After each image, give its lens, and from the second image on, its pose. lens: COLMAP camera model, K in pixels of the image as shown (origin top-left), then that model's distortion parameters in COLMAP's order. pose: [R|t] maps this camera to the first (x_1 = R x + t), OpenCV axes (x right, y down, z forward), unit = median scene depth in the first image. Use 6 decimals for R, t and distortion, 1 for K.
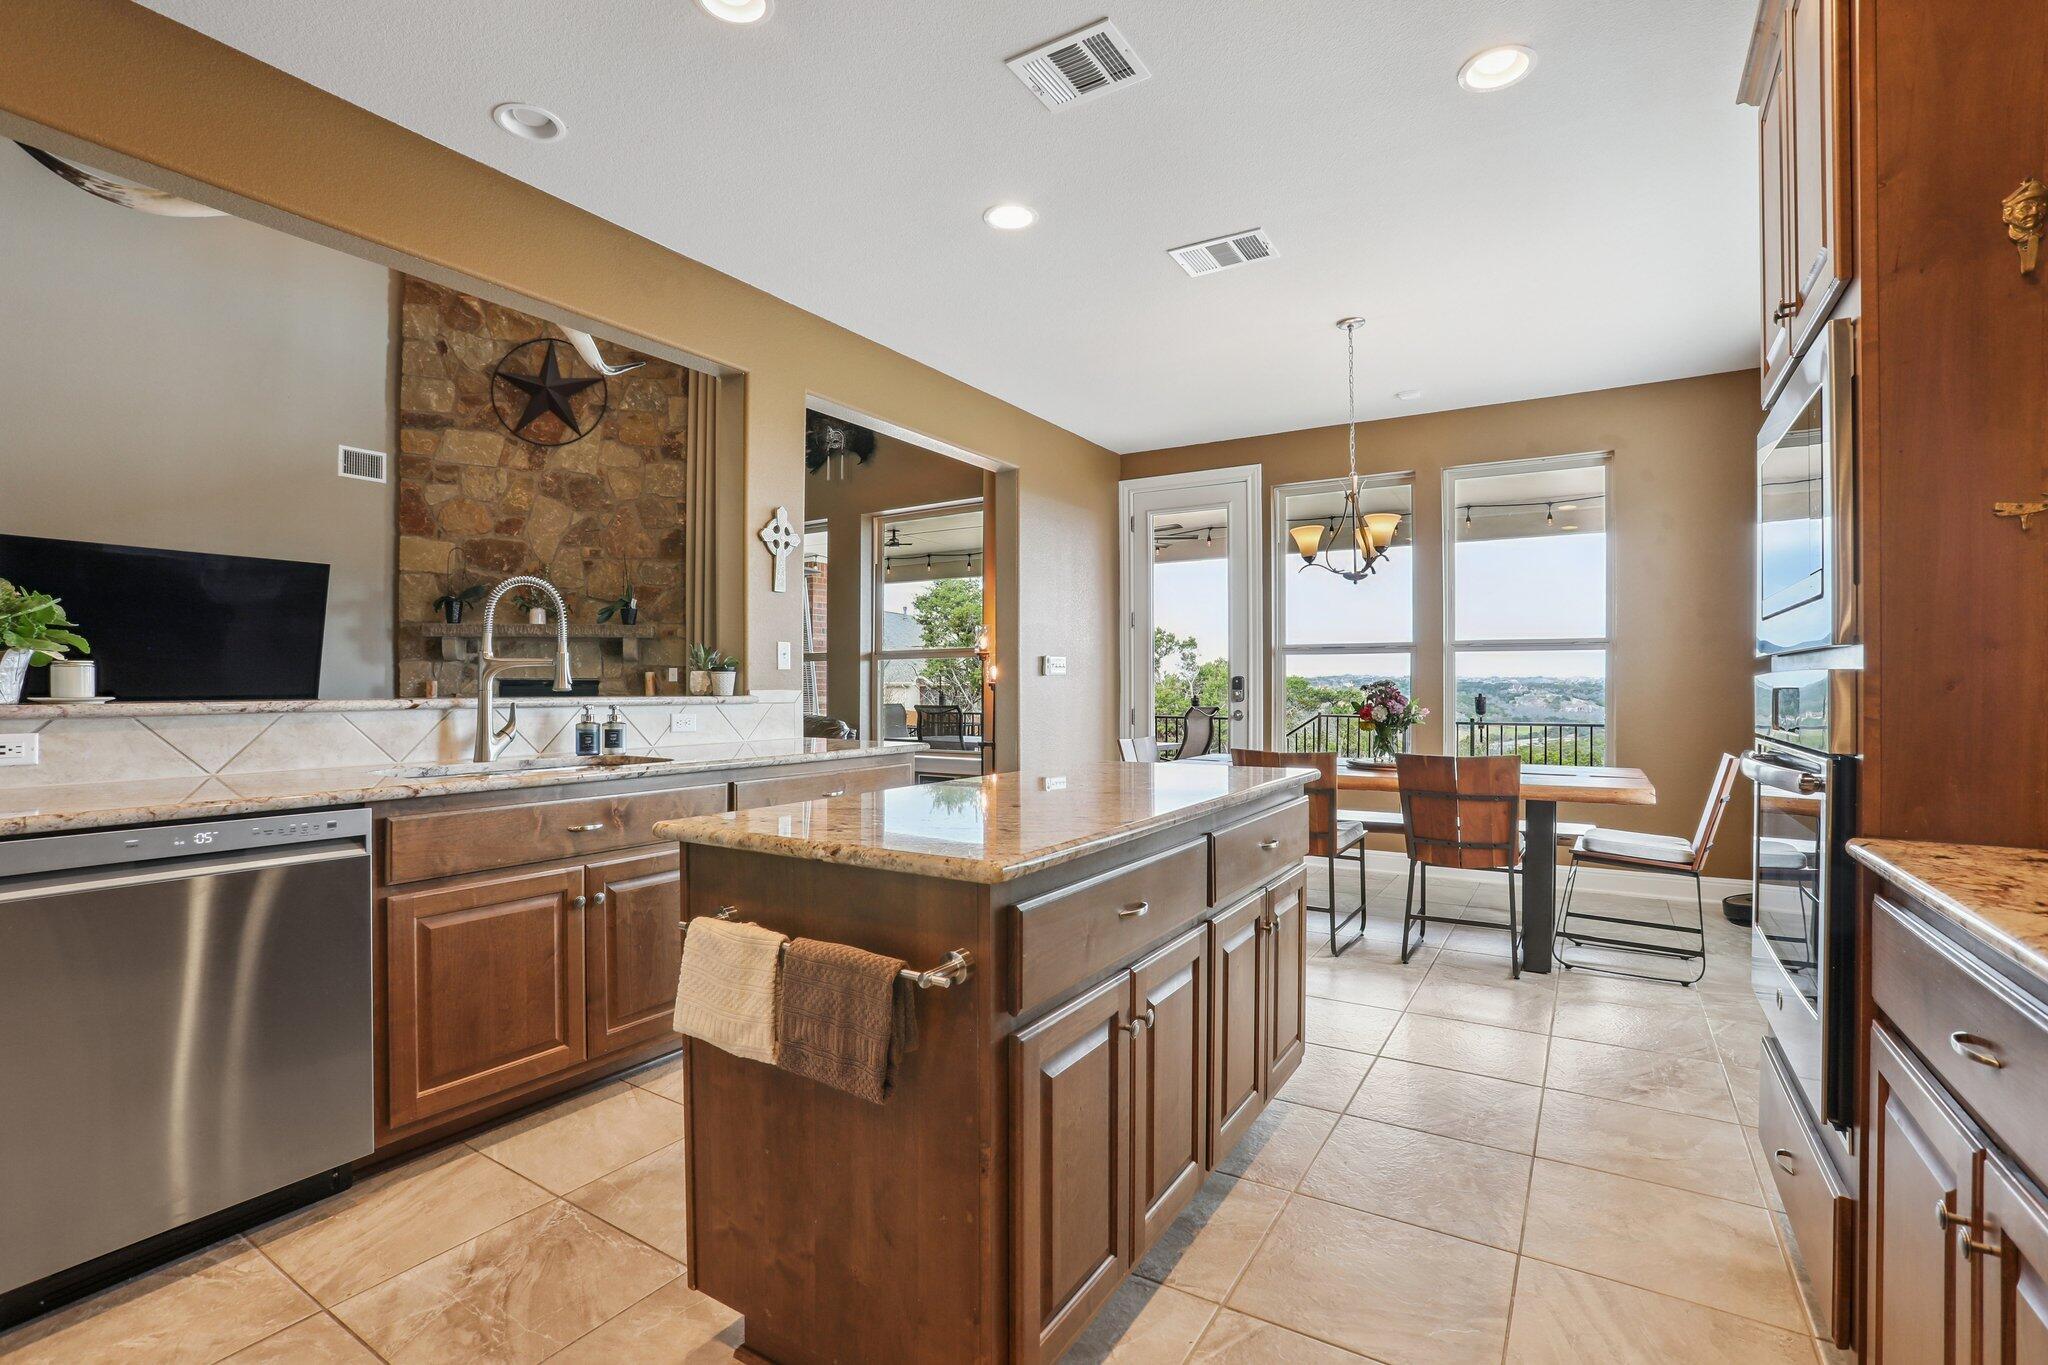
lens RADIAL K [[941.9, 0, 1012.0], [0, 941.9, 684.8], [0, 0, 1]] dist [-0.037078, 0.001254]
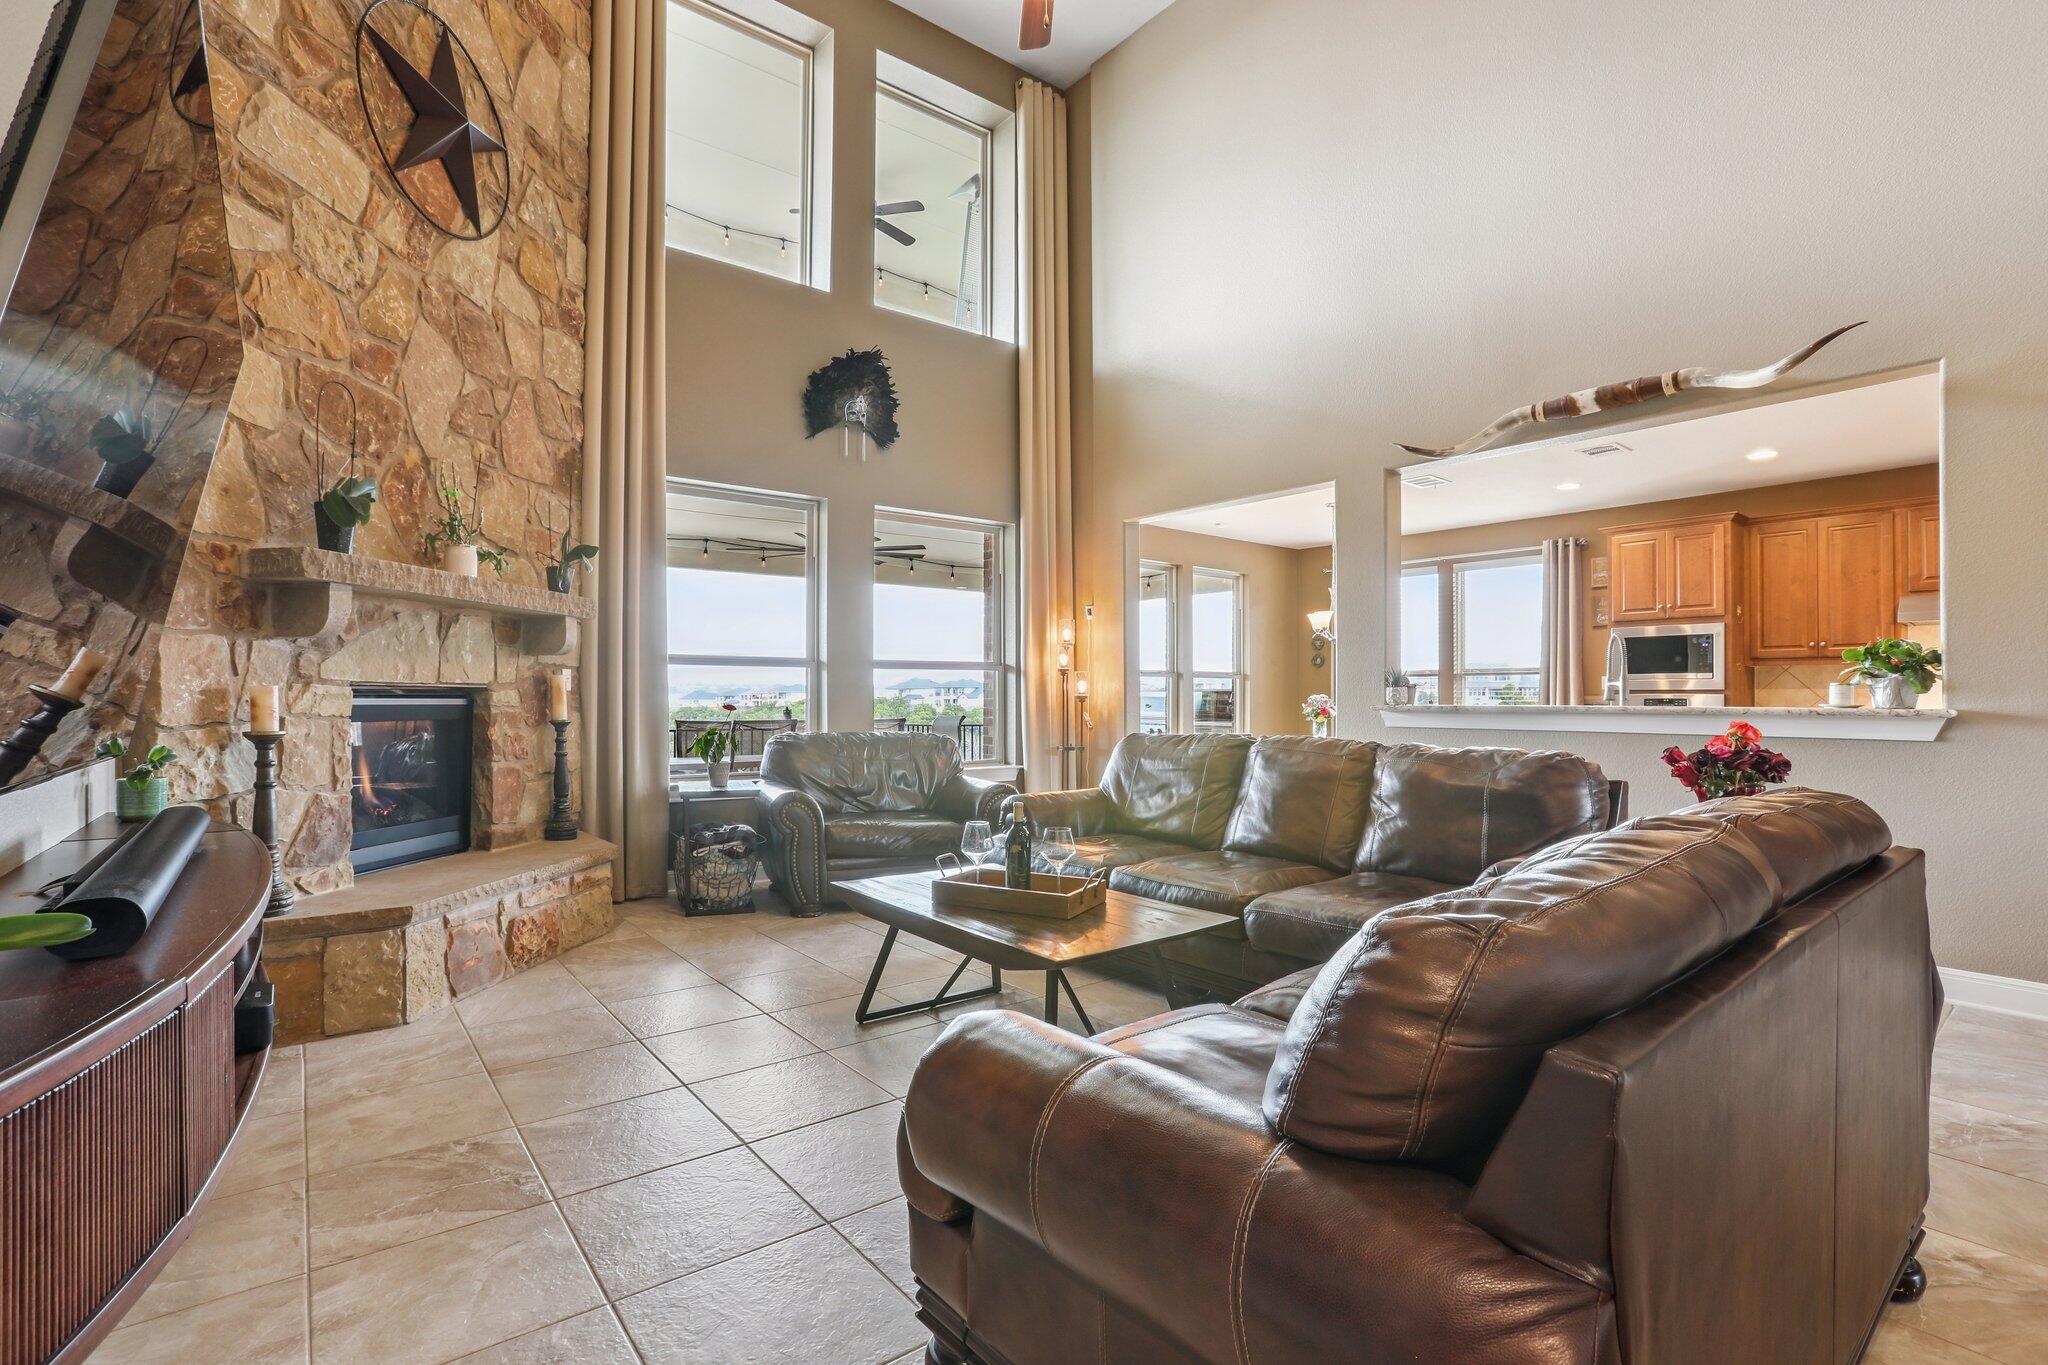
lens RADIAL K [[941.9, 0, 1023.8], [0, 941.9, 676.3], [0, 0, 1]] dist [-0.037078, 0.001254]
pose [[0.315985, 0.020333, 0.948546, -0.938731], [0.000877, 0.999764, -0.021723, -0.000687], [-0.948764, 0.007696, 0.315892, 0.583161]]
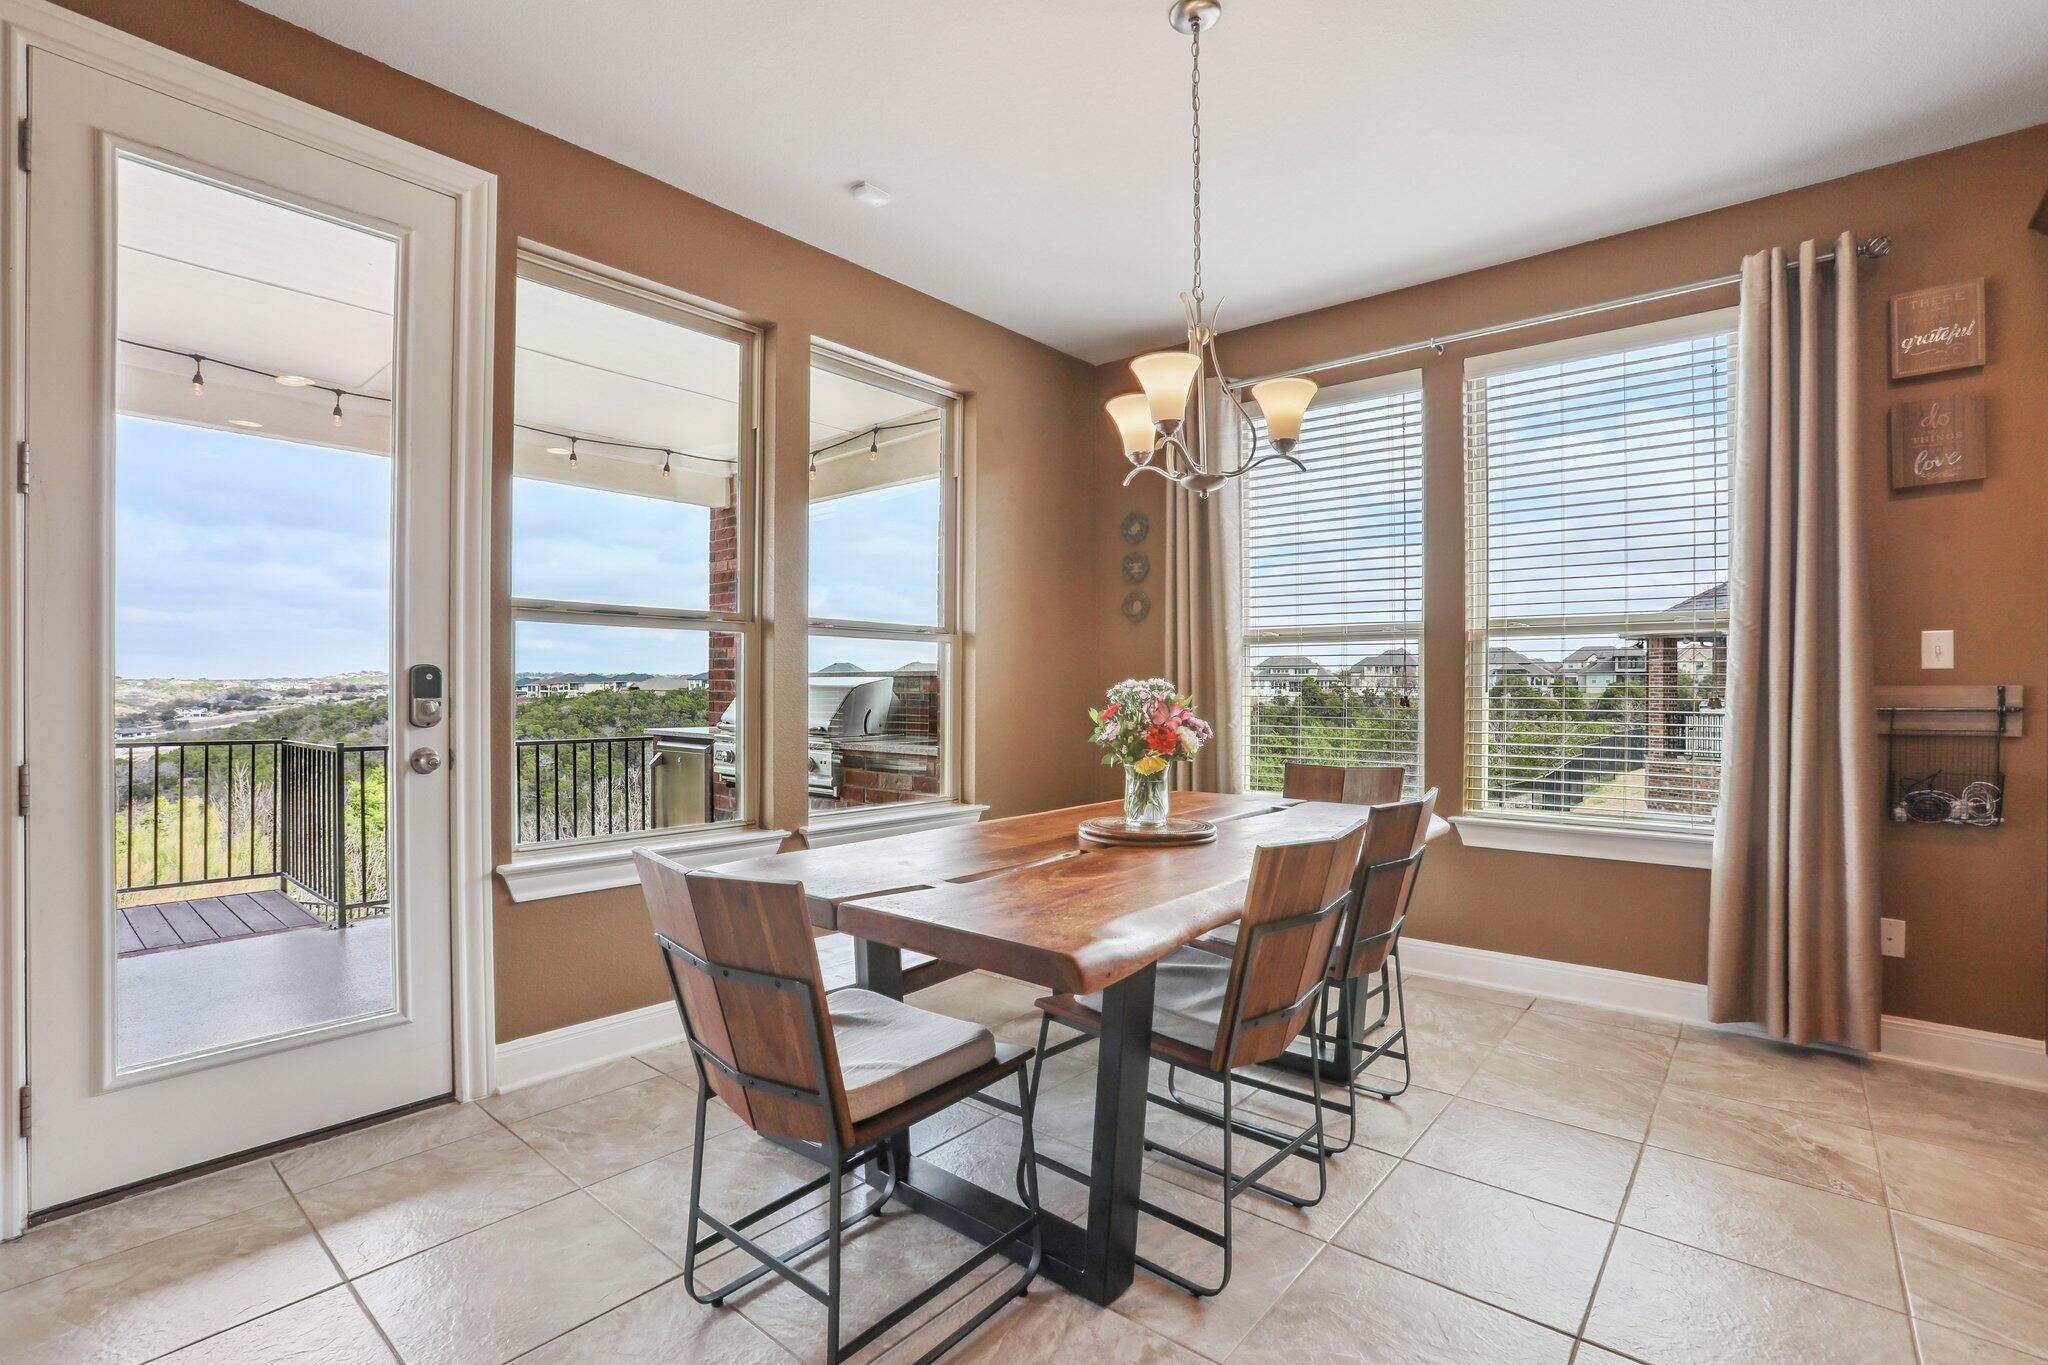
lens RADIAL K [[941.9, 0, 1009.2], [0, 941.9, 689.8], [0, 0, 1]] dist [-0.037078, 0.001254]
pose [[0.139865, -0.001711, 0.990169, -0.104324], [-0.001202, 0.999997, 0.001898, 0.000337], [-0.990170, -0.001456, 0.139863, 0.603930]]
